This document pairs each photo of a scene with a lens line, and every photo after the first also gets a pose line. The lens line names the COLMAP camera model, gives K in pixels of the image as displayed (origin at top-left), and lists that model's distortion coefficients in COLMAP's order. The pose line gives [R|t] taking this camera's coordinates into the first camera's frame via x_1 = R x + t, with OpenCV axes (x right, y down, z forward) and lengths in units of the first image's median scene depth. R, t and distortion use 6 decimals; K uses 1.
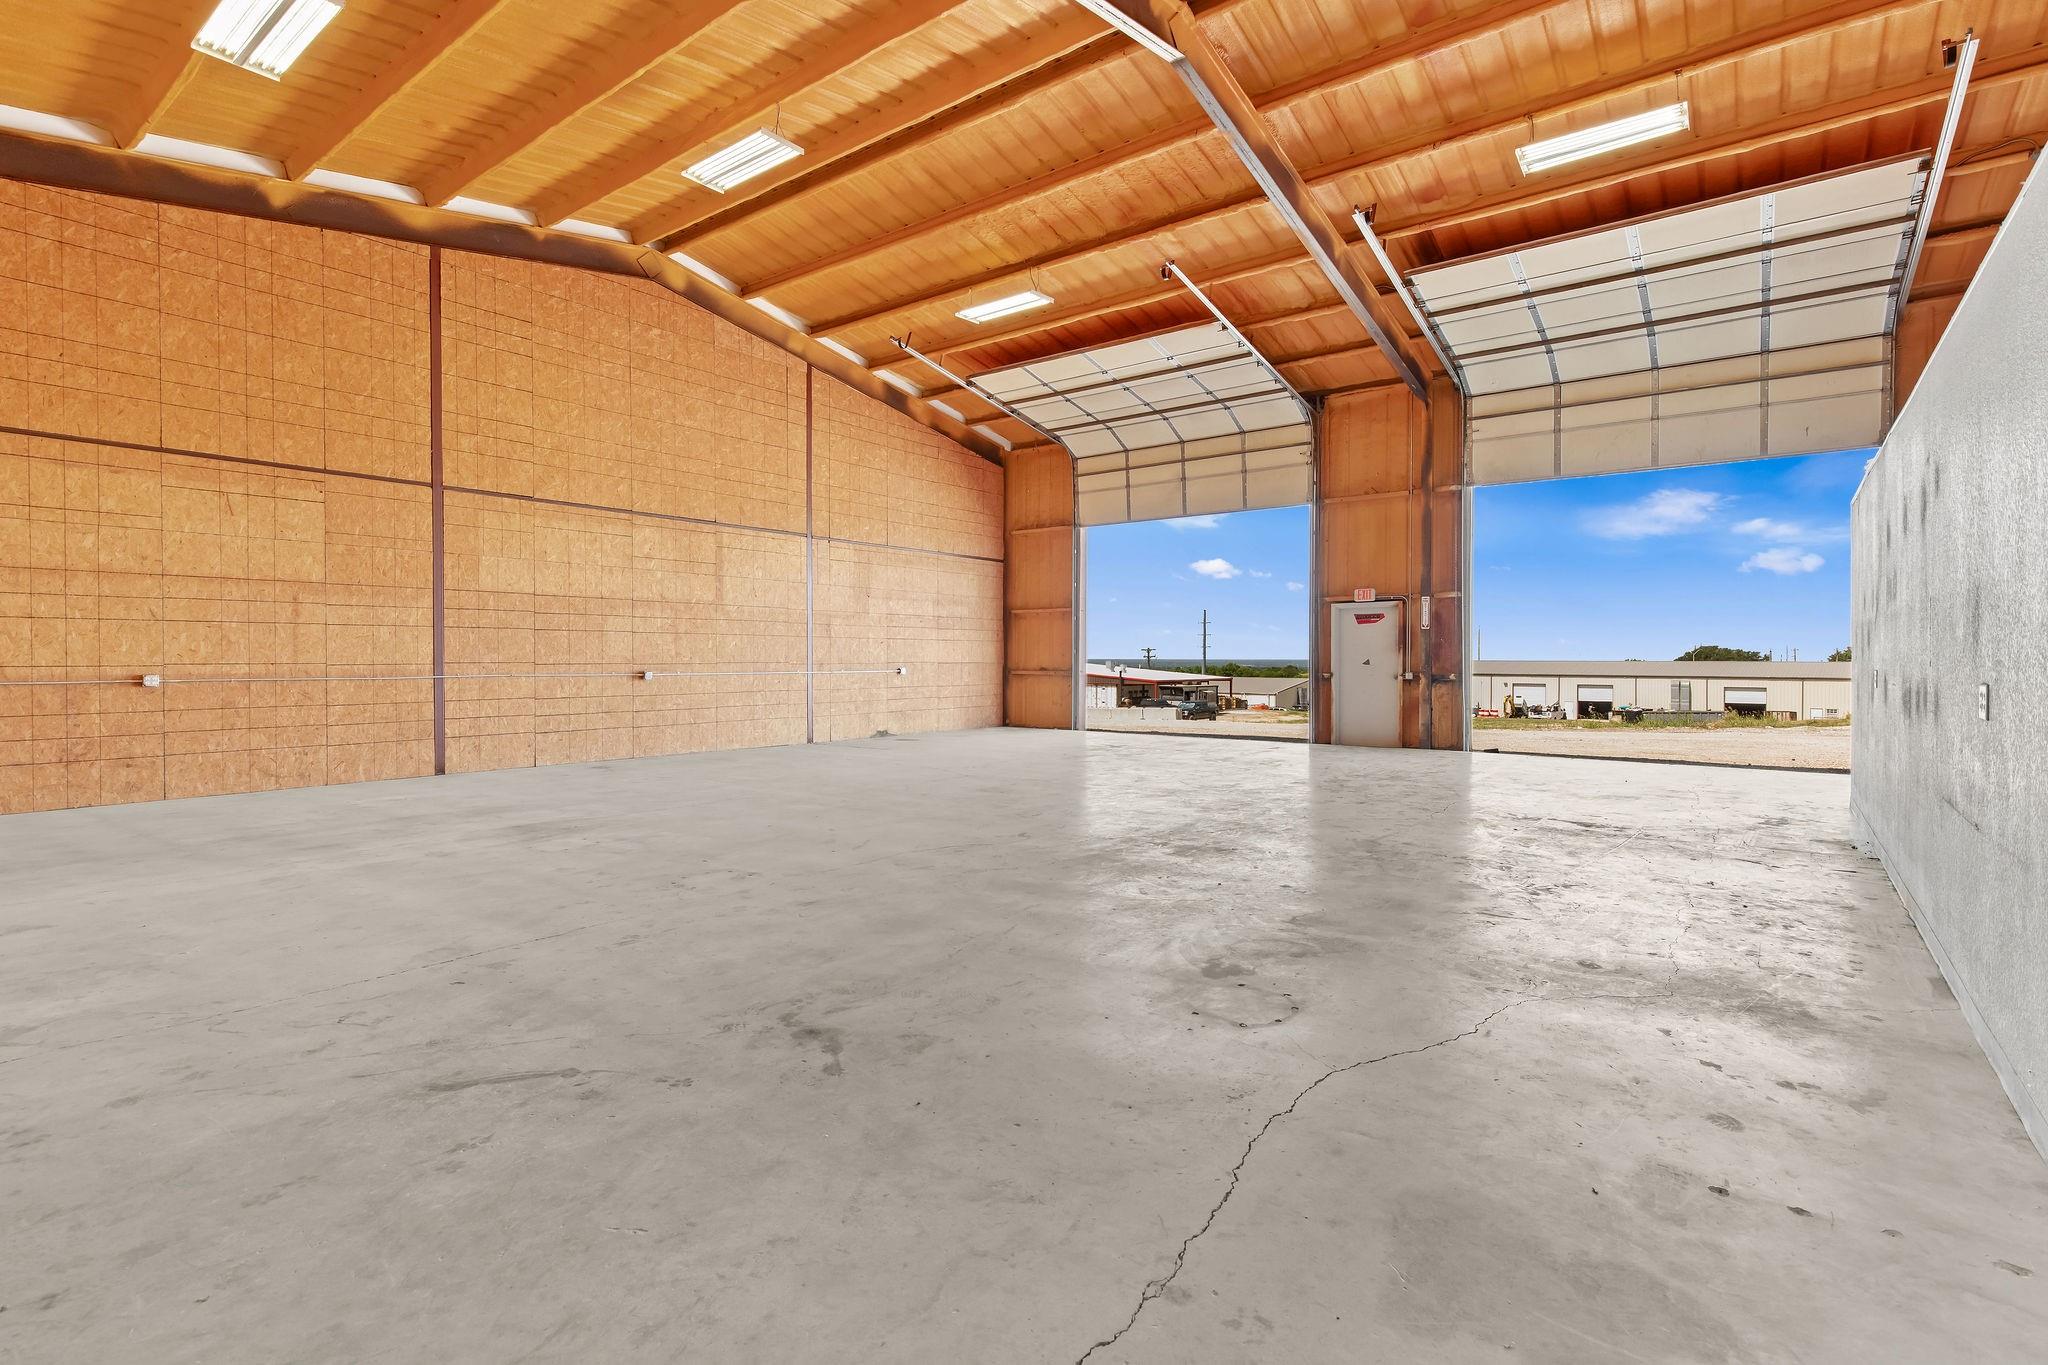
lens RADIAL K [[962.4, 0, 1026.6], [0, 962.4, 669.3], [0, 0, 1]] dist [0.002227, -0.000265]
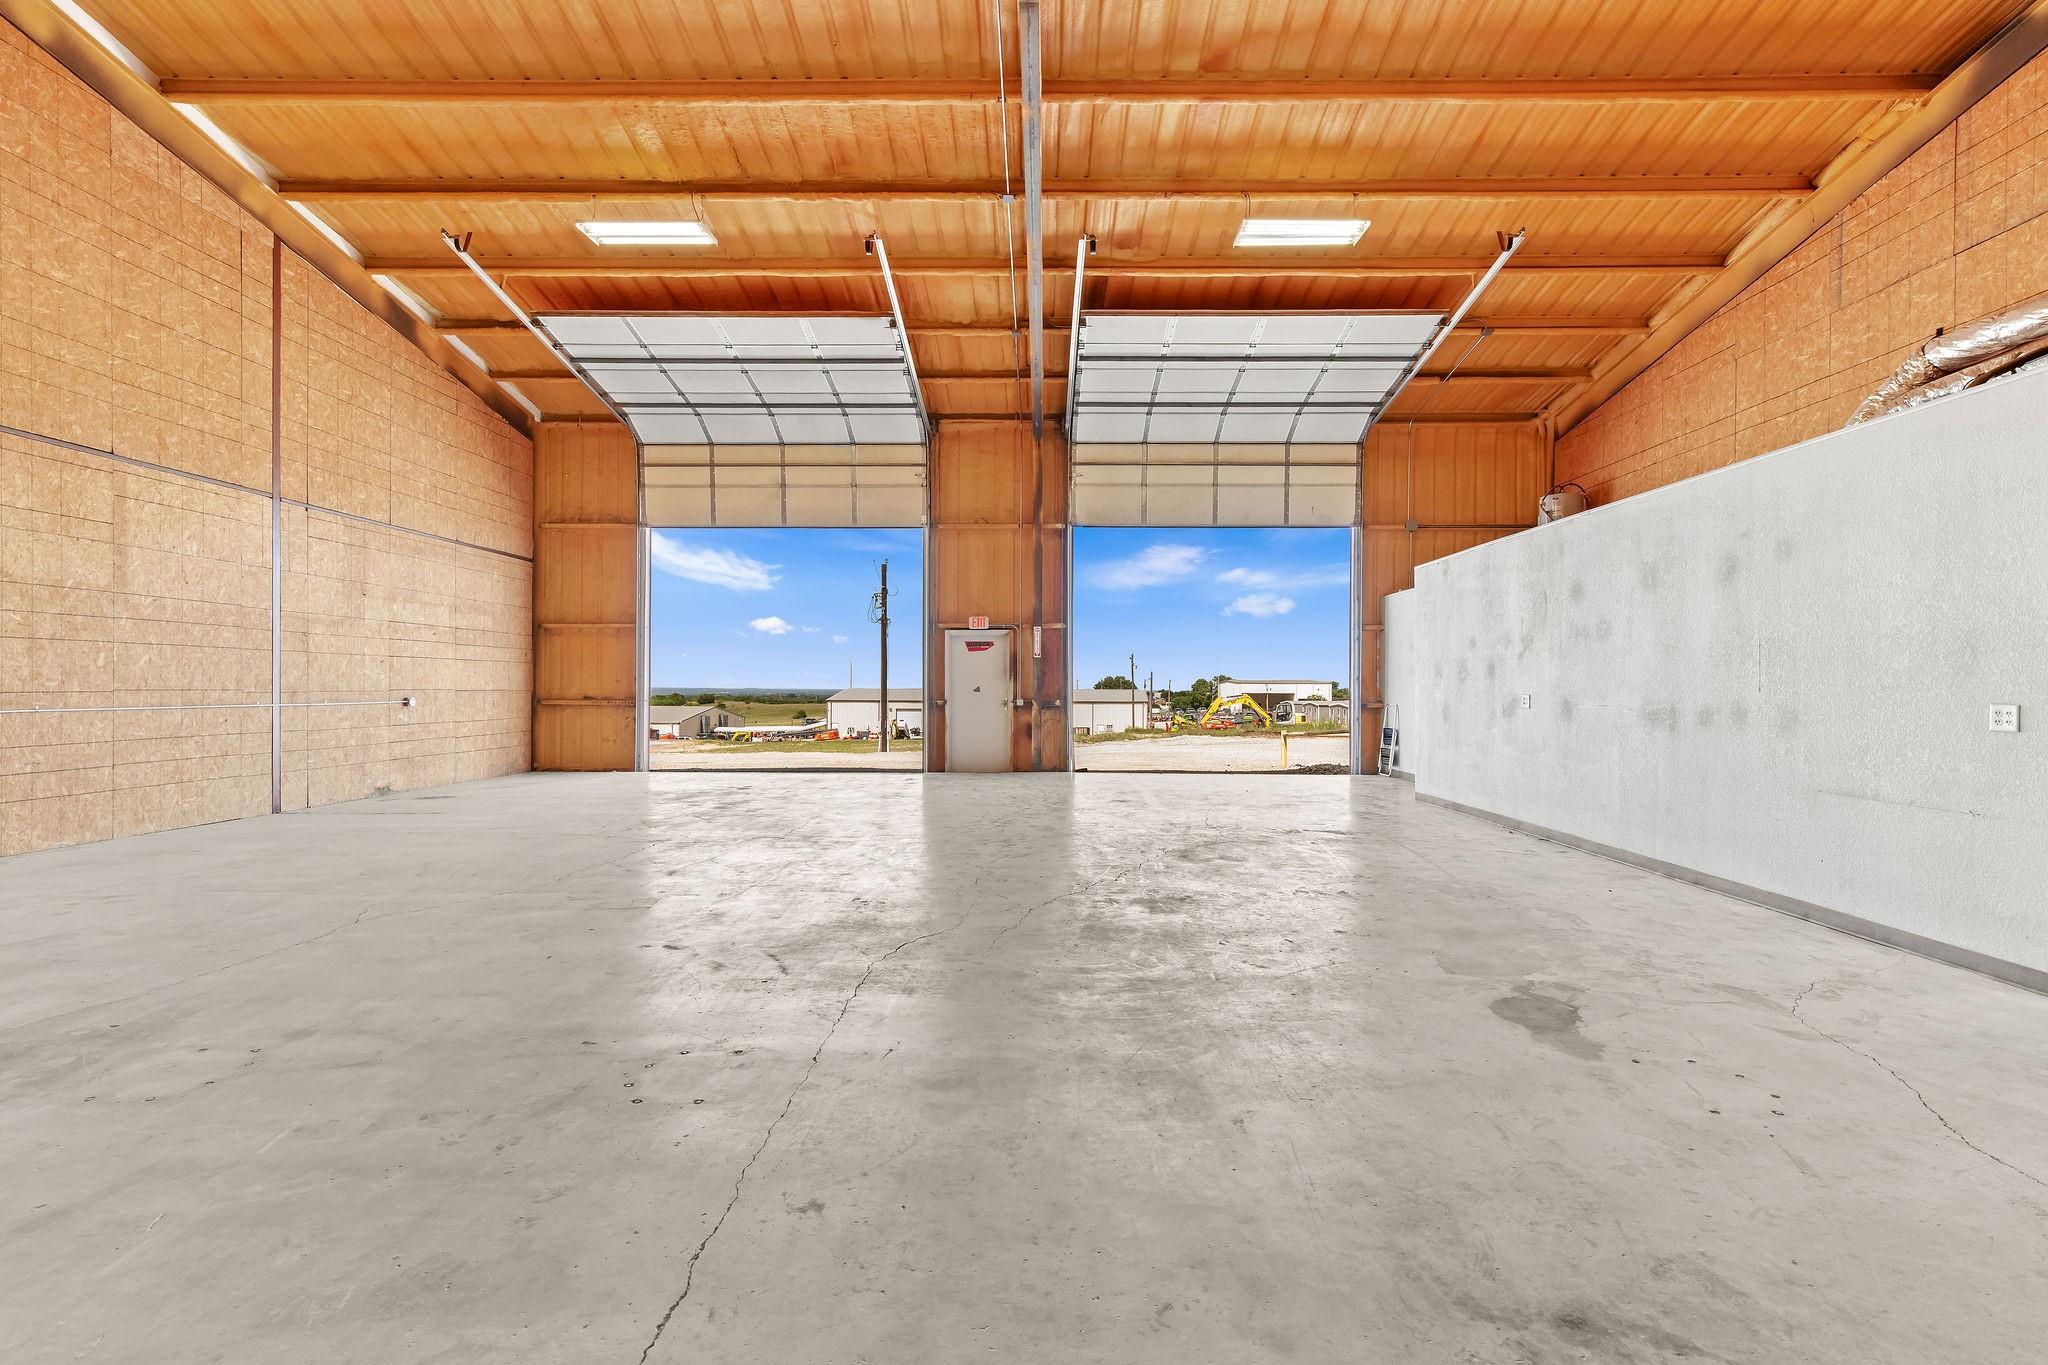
lens RADIAL K [[946.9, 0, 1036.6], [0, 946.9, 687.2], [0, 0, 1]] dist [0.006669, -0.000537]
pose [[0.803369, 0.001820, 0.595479, -0.198089], [0.004120, 0.999954, -0.008615, -0.001137], [-0.595467, 0.009374, 0.803325, 0.173897]]
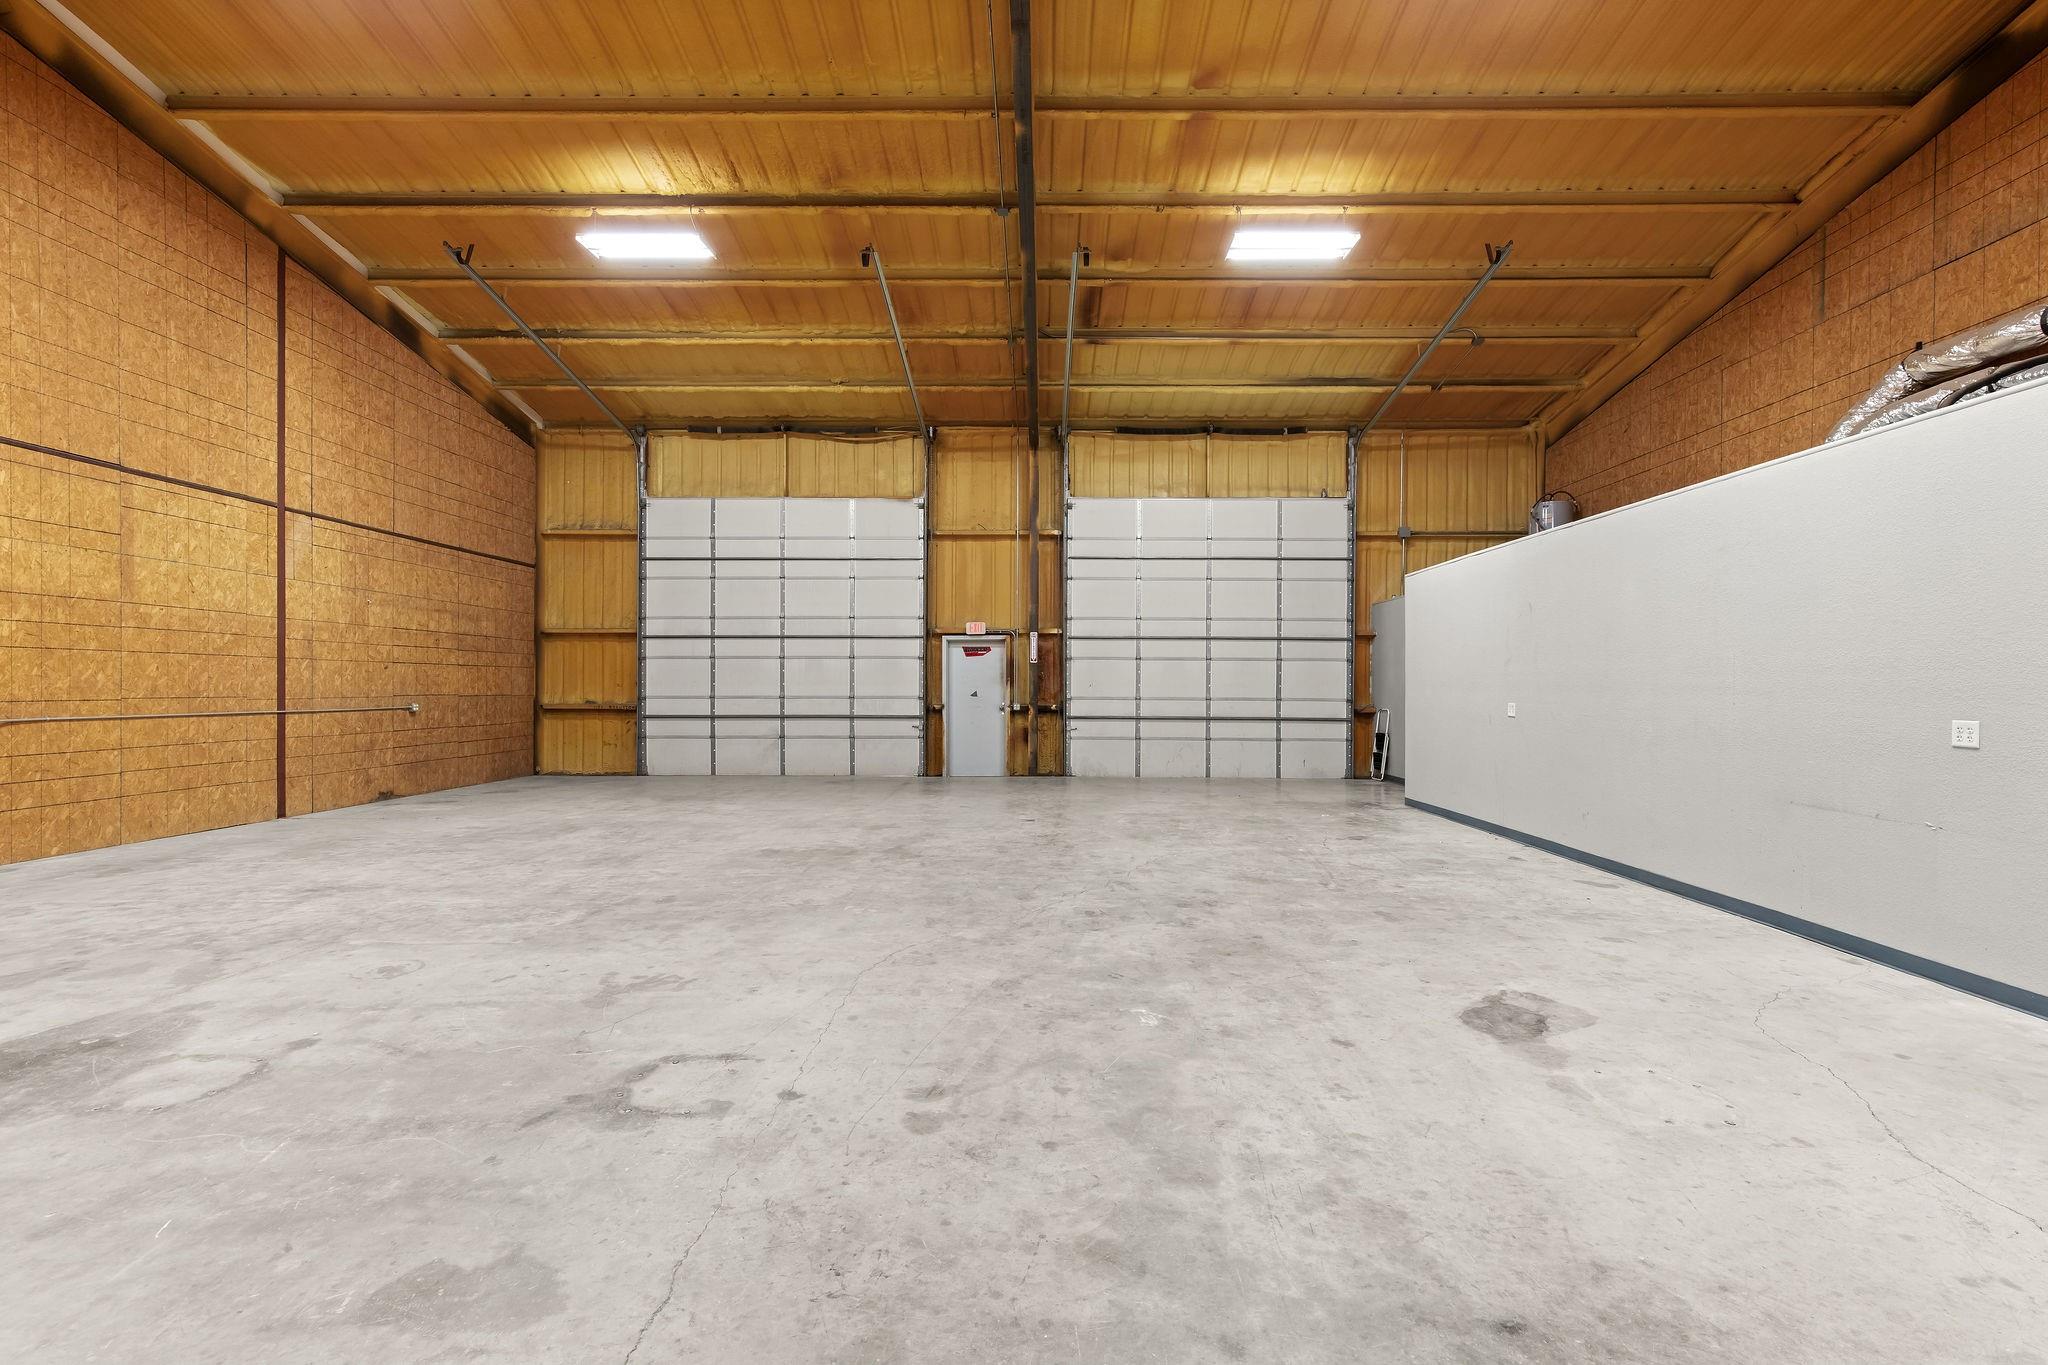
lens RADIAL K [[944.0, 0, 1037.1], [0, 944.0, 688.2], [0, 0, 1]] dist [0.004807, 0.000305]
pose [[0.804265, 0.001101, 0.594270, -0.197211], [0.004069, 0.999965, -0.007359, -0.006336], [-0.594257, 0.008337, 0.804232, 0.165703]]
